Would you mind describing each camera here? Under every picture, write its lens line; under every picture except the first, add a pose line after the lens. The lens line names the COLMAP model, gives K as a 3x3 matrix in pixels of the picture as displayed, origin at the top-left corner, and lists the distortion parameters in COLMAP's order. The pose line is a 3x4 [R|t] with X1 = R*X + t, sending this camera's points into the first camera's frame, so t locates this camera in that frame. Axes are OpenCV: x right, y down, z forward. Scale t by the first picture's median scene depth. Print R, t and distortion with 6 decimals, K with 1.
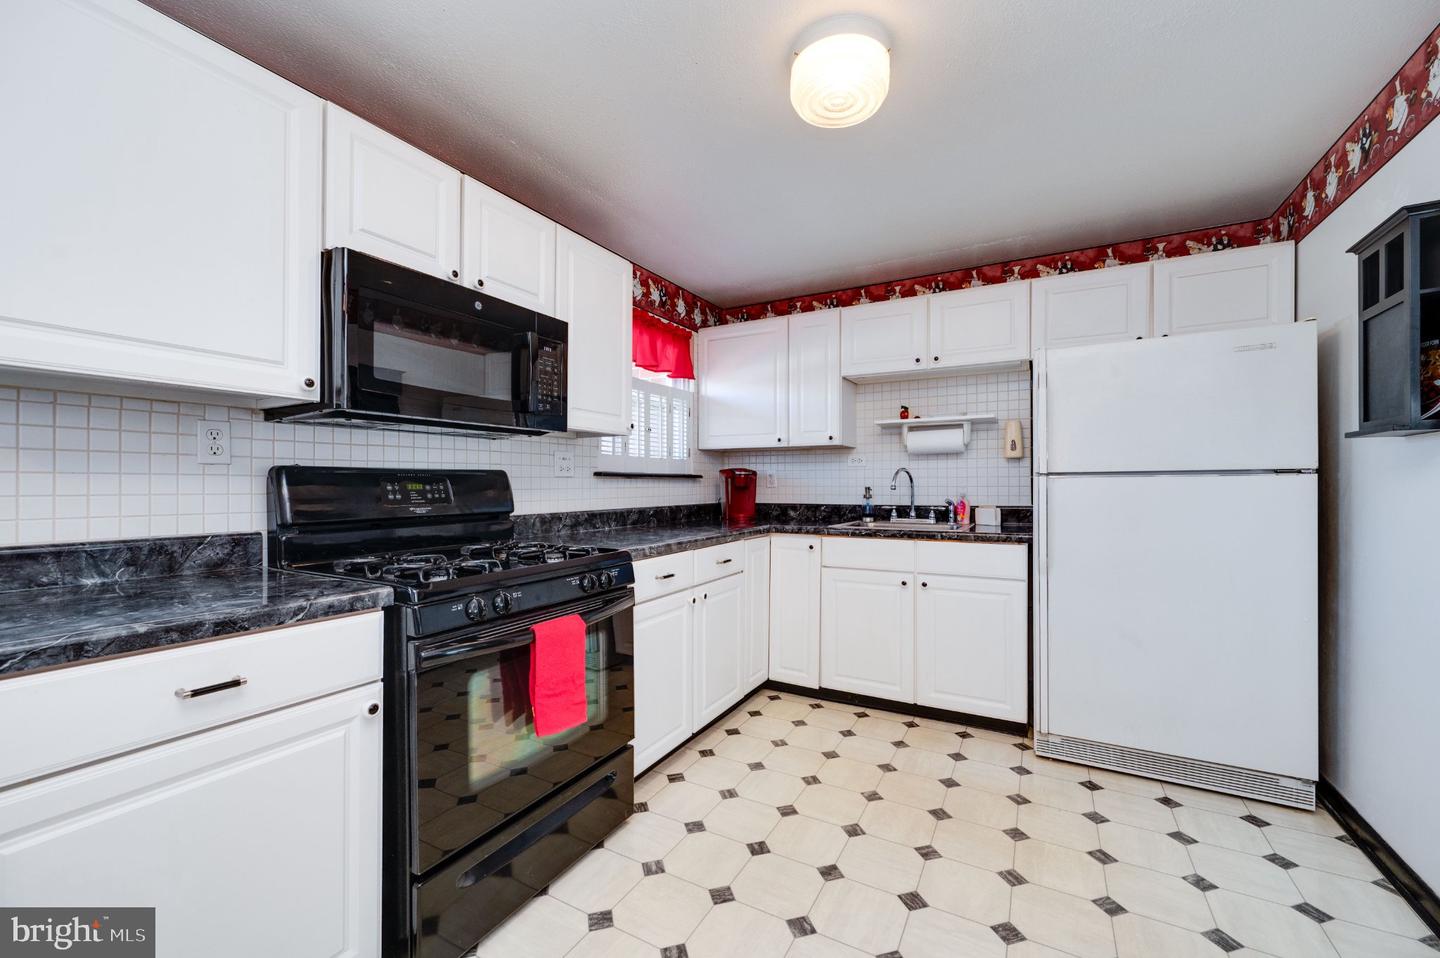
lens RADIAL K [[581.4, 0, 719.0], [0, 581.4, 499.9], [0, 0, 1]] dist [-0.000394, -0.000161]
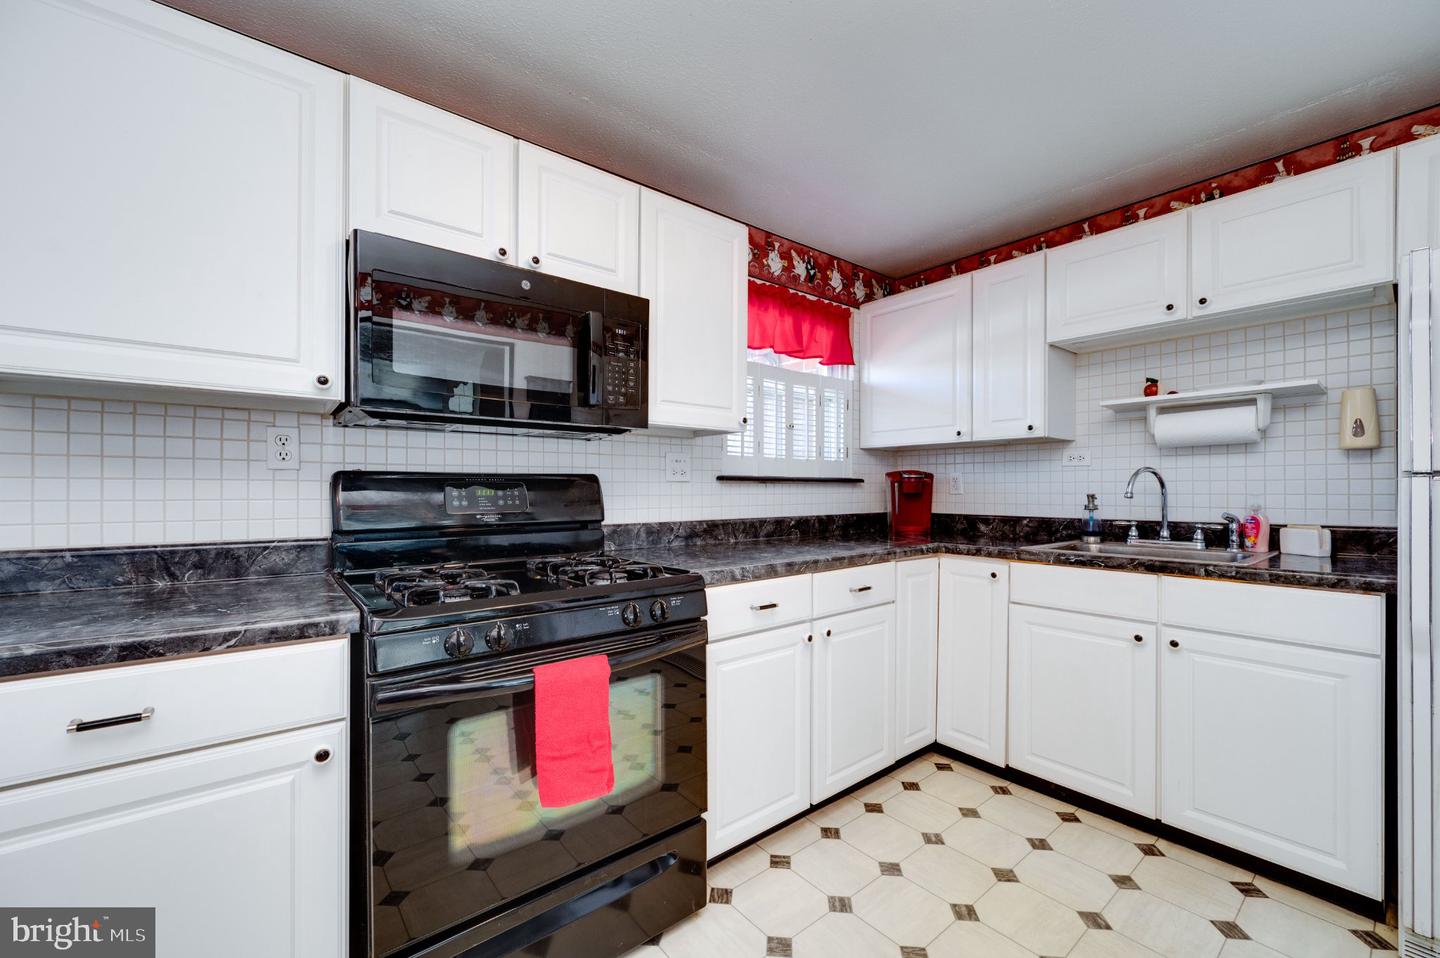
lens RADIAL K [[581.4, 0, 719.0], [0, 581.4, 499.9], [0, 0, 1]] dist [-0.000394, -0.000161]
pose [[0.928470, 0.008362, -0.371314, 0.114907], [-0.011528, 0.999914, -0.006310, -0.006410], [0.371229, 0.010139, 0.928486, 0.191812]]
